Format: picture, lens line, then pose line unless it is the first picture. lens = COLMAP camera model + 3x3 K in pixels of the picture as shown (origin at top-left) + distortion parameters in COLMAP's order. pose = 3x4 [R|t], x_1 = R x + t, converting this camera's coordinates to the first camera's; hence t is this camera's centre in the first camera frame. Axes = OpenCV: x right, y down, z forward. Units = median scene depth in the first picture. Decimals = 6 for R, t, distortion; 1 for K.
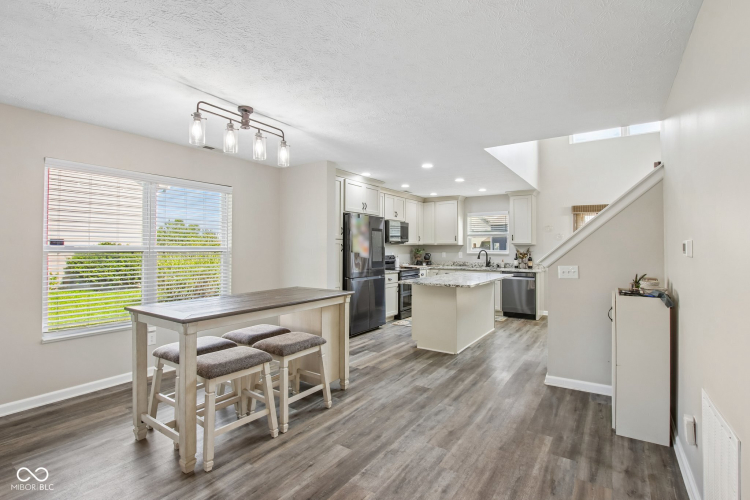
lens RADIAL K [[356.8, 0, 375.0], [0, 356.8, 250.0], [0, 0, 1]] dist [-0.036012, 0.000228]
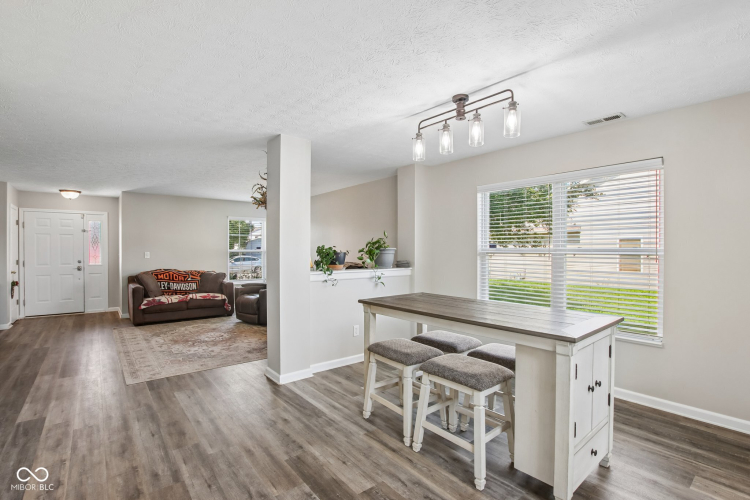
lens RADIAL K [[346.3, 0, 369.8], [0, 346.3, 259.1], [0, 0, 1]] dist [-0.038656, -0.000045]
pose [[-0.296893, 0.018611, -0.954729, 0.501105], [-0.008619, 0.999717, 0.022168, 0.001375], [0.954872, 0.014810, -0.296648, 0.933677]]
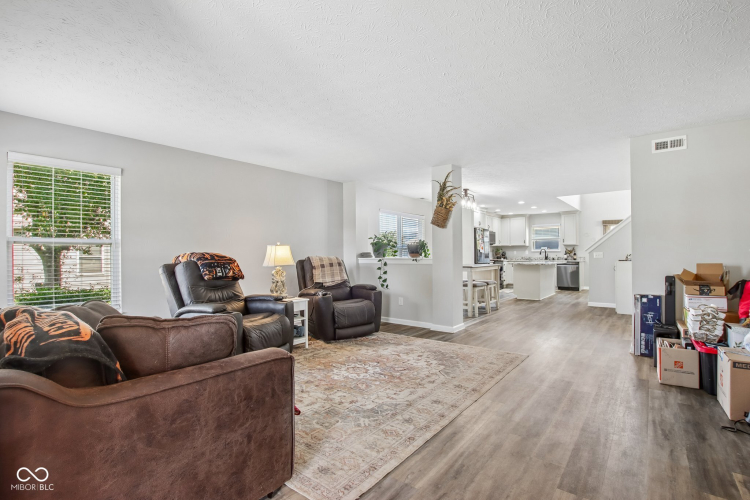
lens RADIAL K [[346.3, 0, 369.8], [0, 346.3, 259.1], [0, 0, 1]] dist [-0.038656, -0.000045]
pose [[0.993717, -0.005778, -0.111771, -0.323642], [0.005945, 0.999982, 0.001156, 0.044849], [0.111762, -0.001813, 0.993733, -0.660528]]
